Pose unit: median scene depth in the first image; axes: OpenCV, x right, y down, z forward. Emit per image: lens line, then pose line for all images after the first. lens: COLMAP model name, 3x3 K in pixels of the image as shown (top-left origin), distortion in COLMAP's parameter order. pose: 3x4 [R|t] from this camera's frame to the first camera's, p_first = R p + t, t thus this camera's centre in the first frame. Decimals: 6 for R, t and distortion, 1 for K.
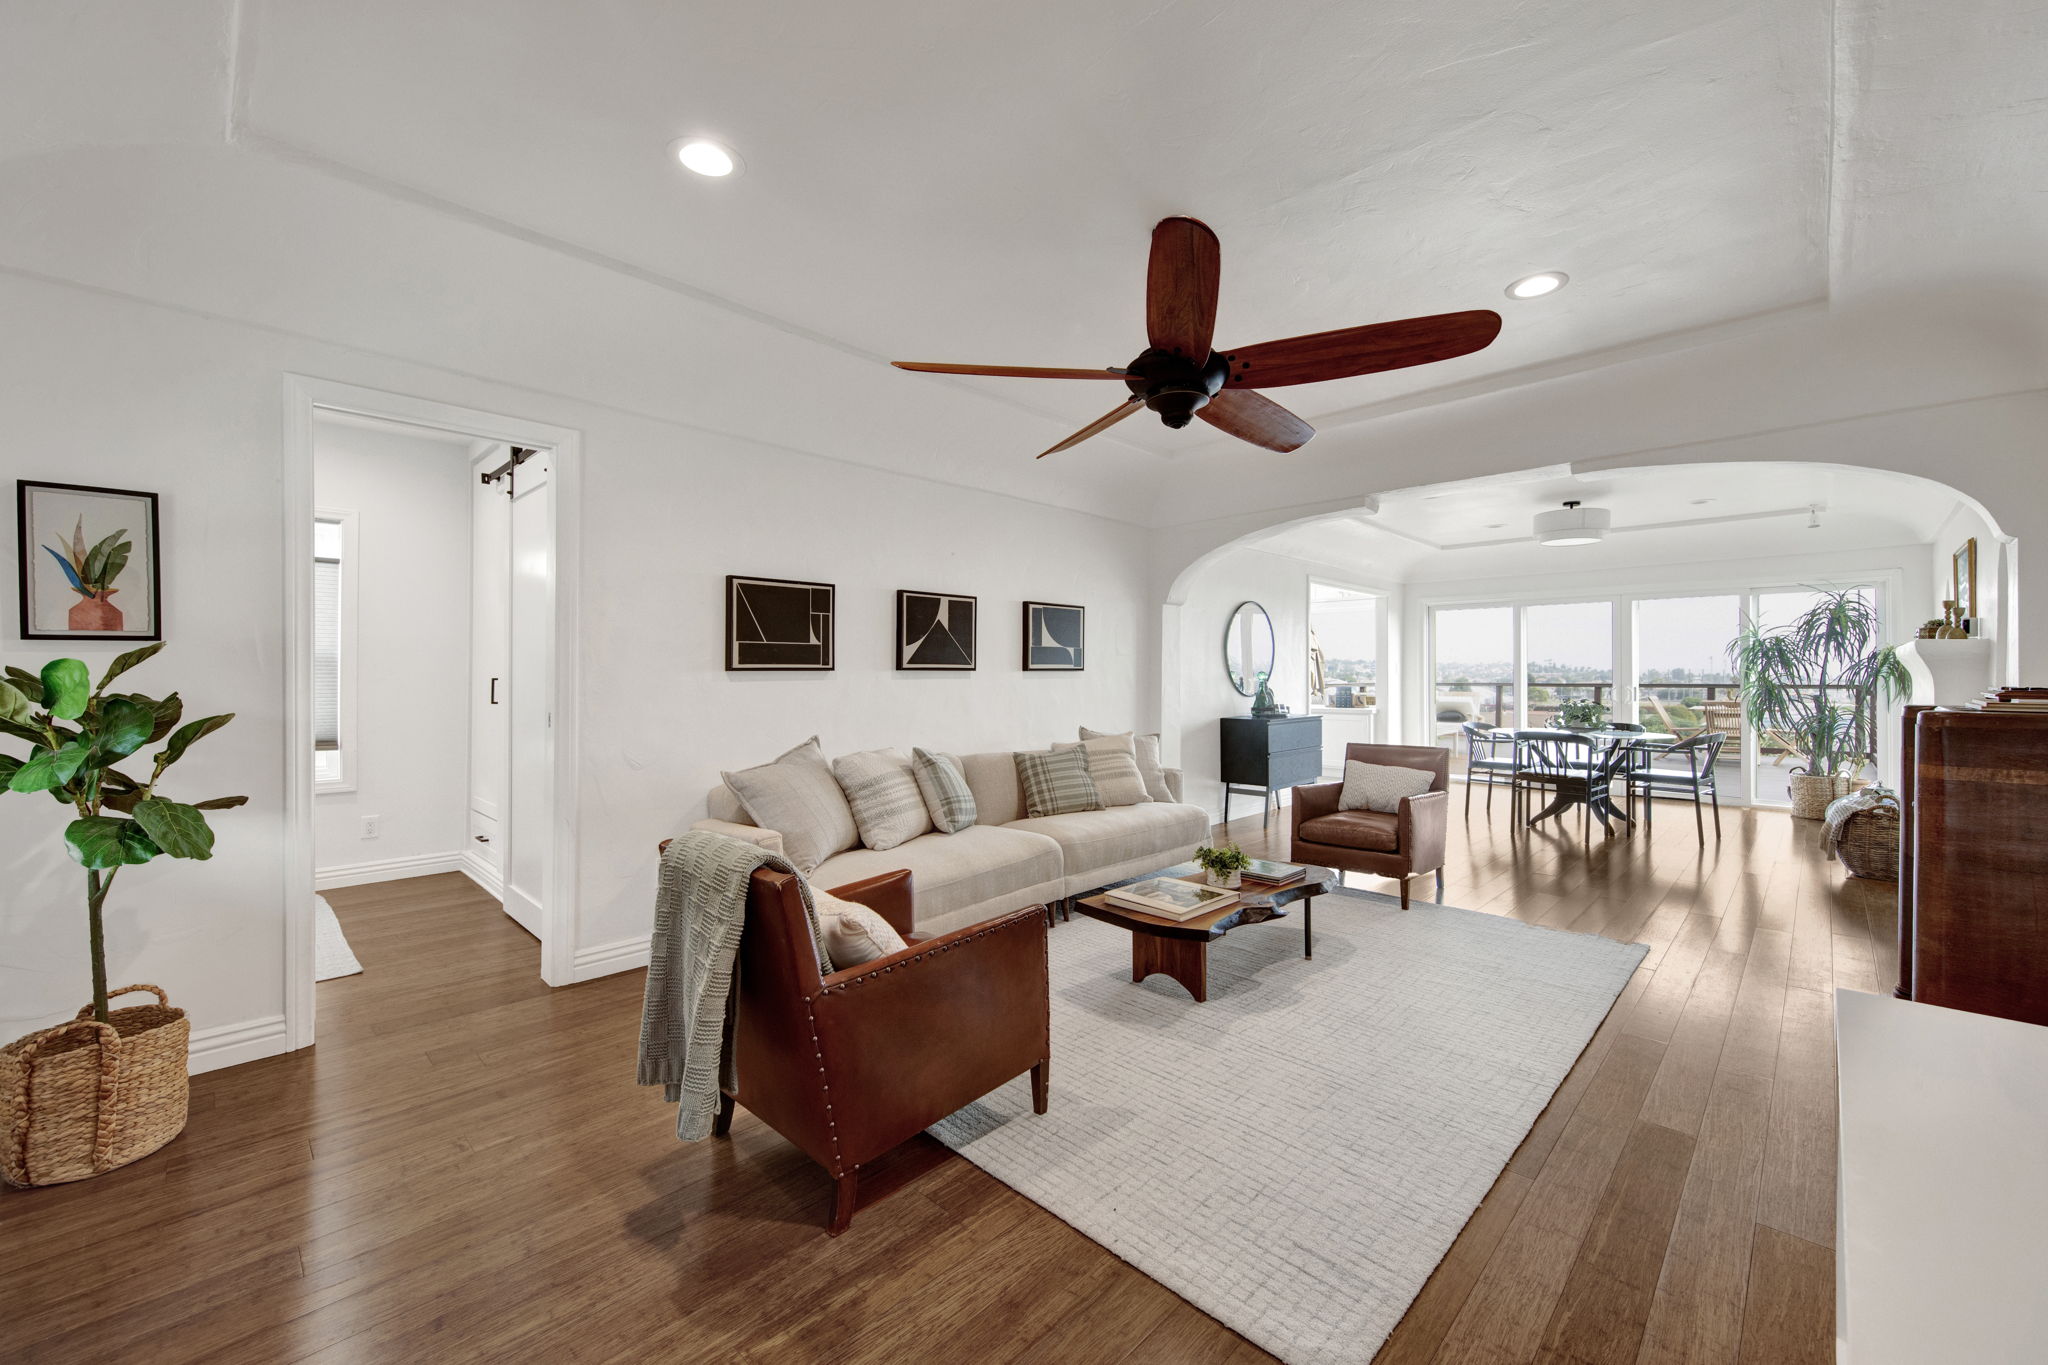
lens RADIAL K [[815.5, 0, 1024.0], [0, 815.5, 682.5], [0, 0, 1]] dist [-0.000468, -0.000069]
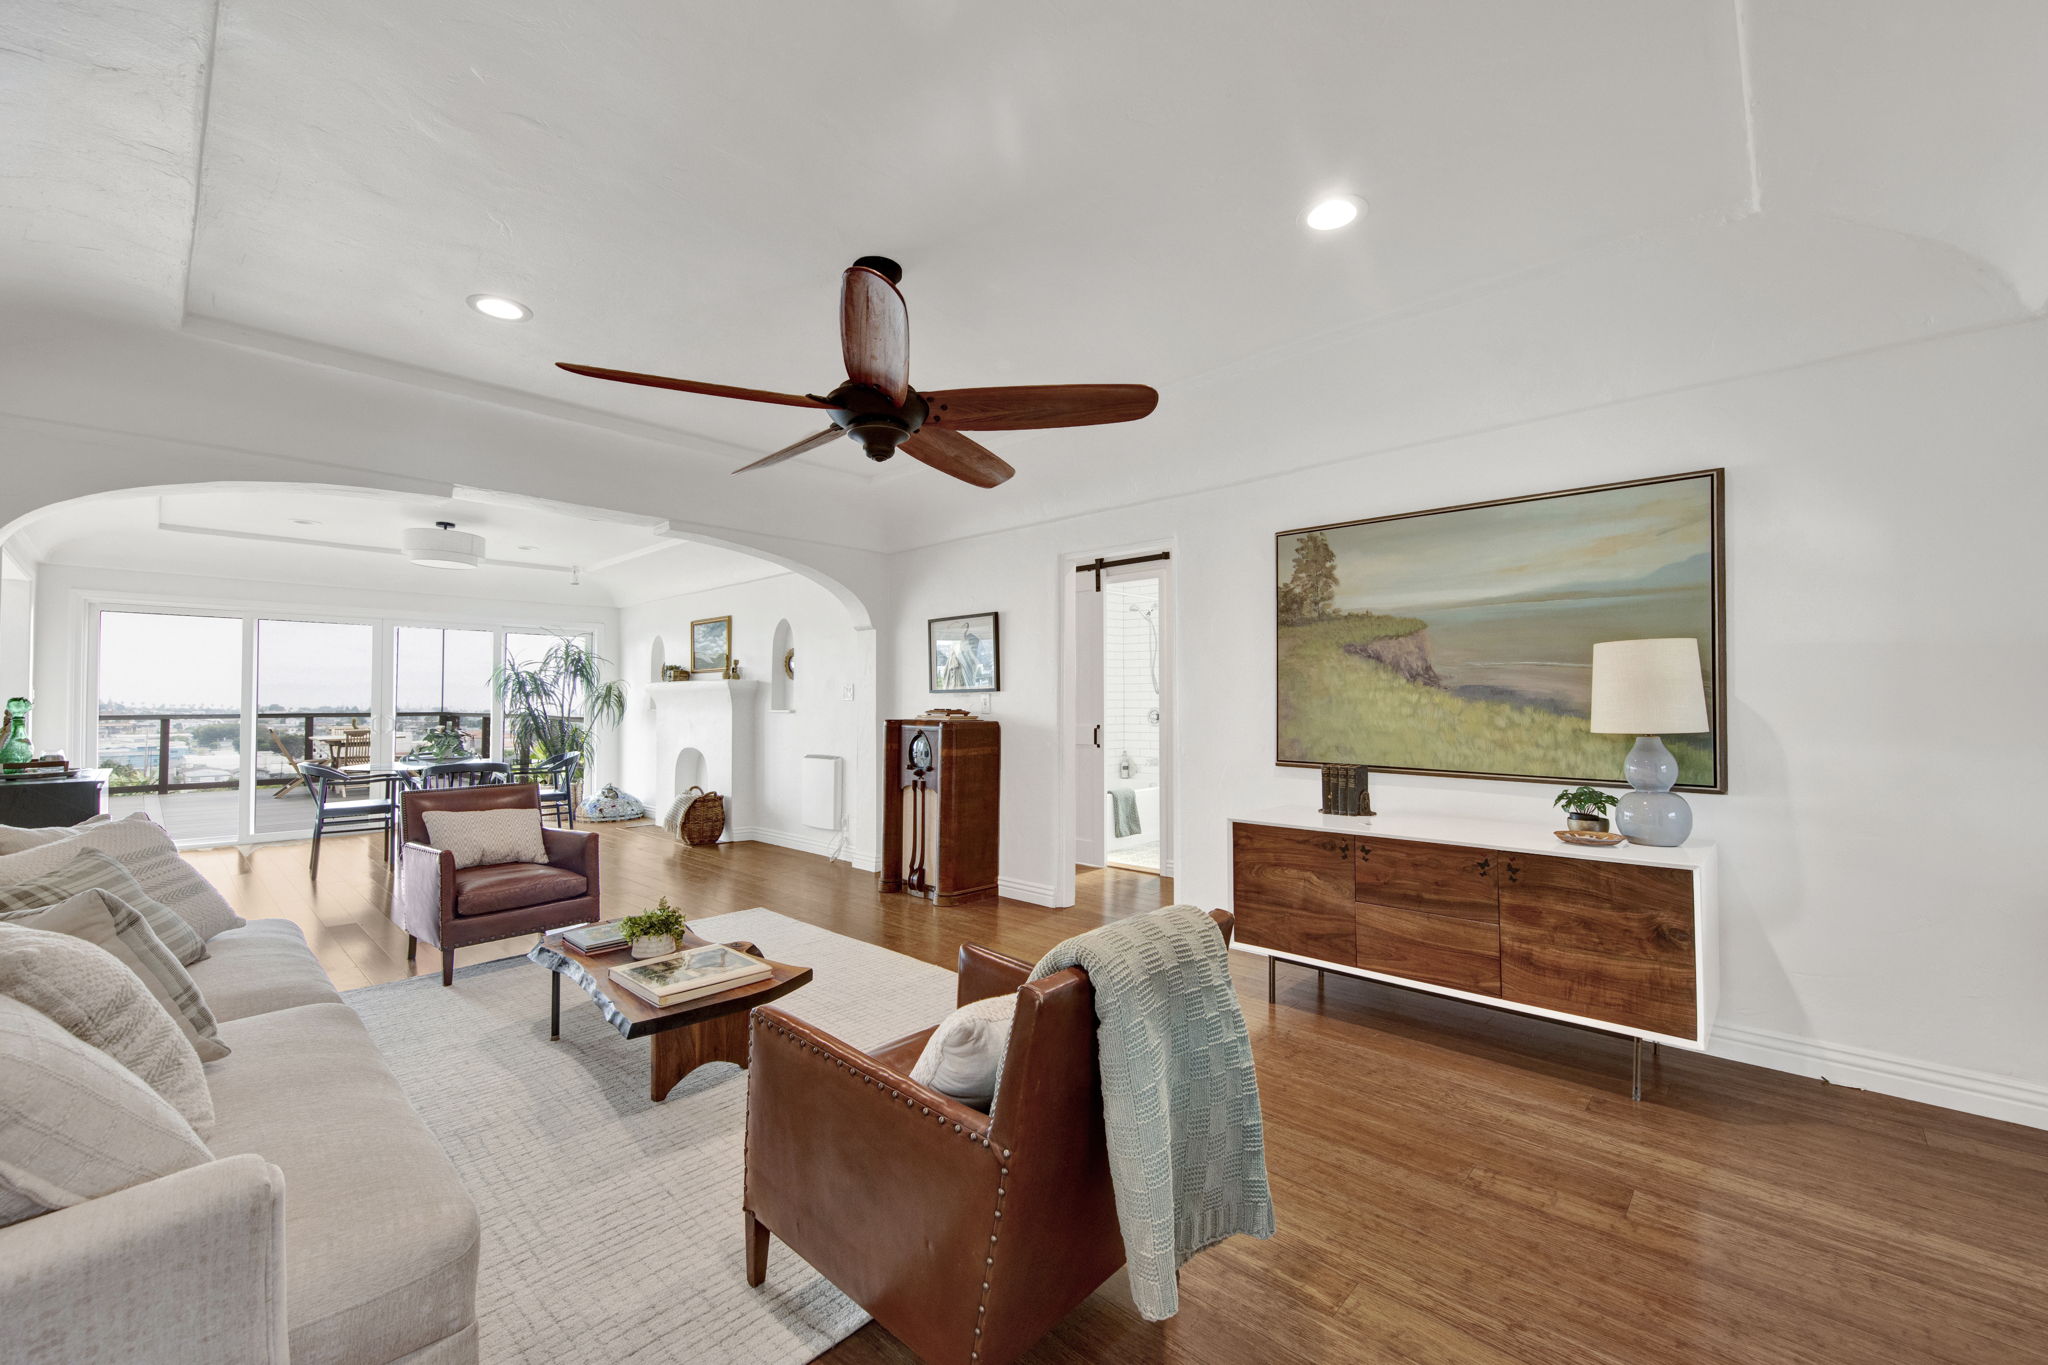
lens RADIAL K [[810.4, 0, 1076.5], [0, 810.4, 705.9], [0, 0, 1]] dist [0.001667, 0.000308]
pose [[-0.059463, -0.006494, 0.998209, -0.404993], [0.012784, 0.999892, 0.007267, -0.005232], [-0.998149, 0.013193, -0.059373, 0.399196]]
